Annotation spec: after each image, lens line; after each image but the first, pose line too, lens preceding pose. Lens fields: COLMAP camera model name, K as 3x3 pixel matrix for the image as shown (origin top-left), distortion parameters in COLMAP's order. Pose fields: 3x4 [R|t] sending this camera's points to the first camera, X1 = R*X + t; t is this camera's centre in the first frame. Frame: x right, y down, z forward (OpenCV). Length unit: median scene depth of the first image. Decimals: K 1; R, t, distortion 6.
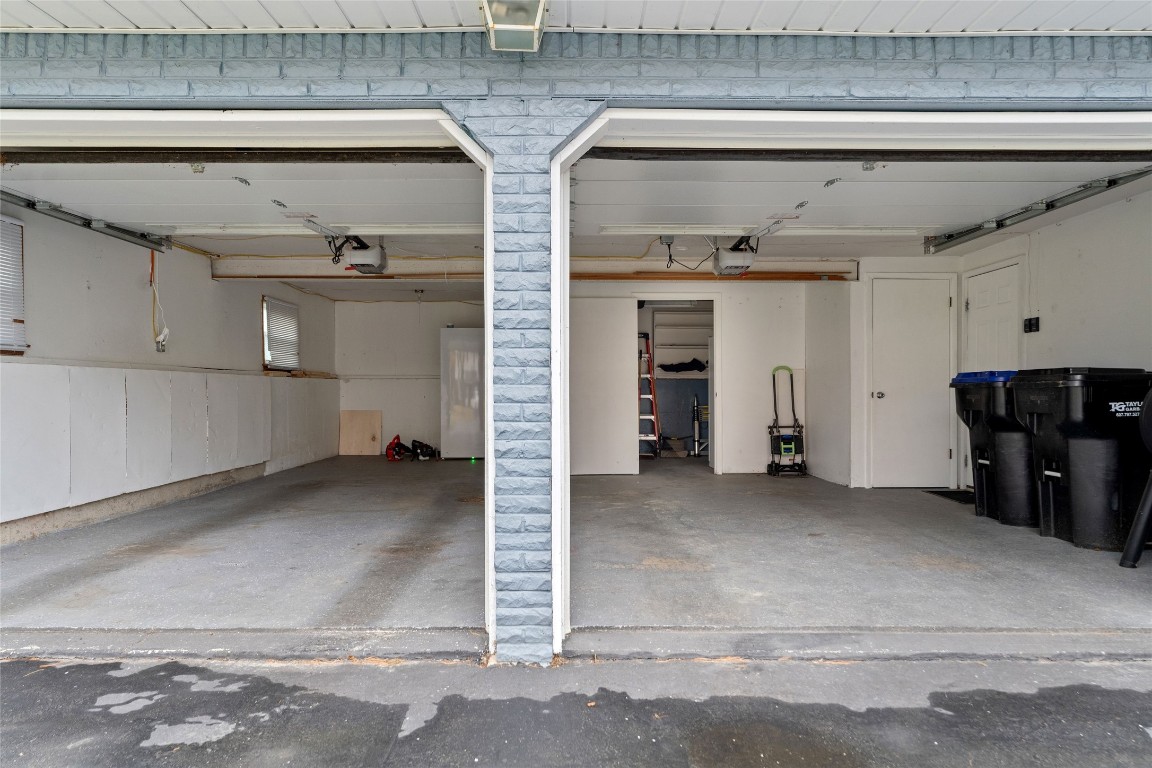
lens RADIAL K [[687.7, 0, 576.0], [0, 687.7, 384.0], [0, 0, 1]] dist [0.001117, 0.001412]
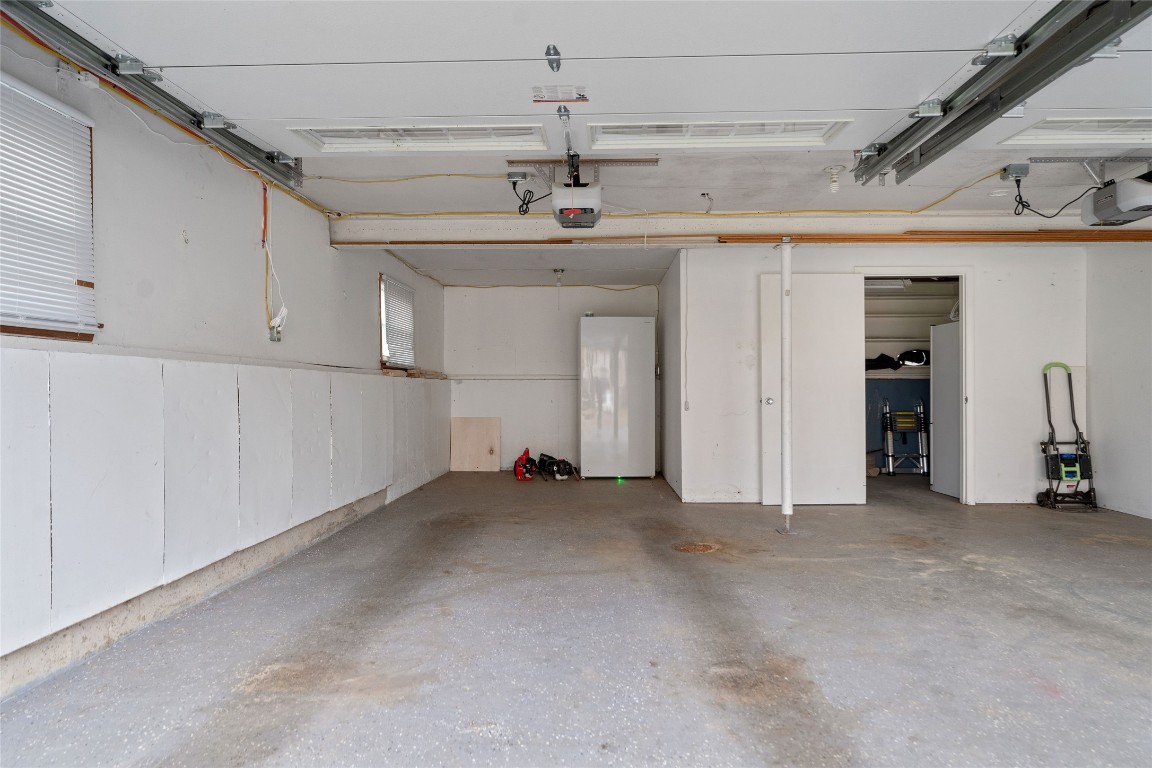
lens RADIAL K [[671.3, 0, 576.0], [0, 671.3, 384.0], [0, 0, 1]] dist [0.001350, -0.000178]
pose [[0.999391, -0.000015, -0.034887, -0.205962], [0.000004, 1.000000, -0.000334, -0.002211], [0.034887, 0.000333, 0.999391, 0.244967]]
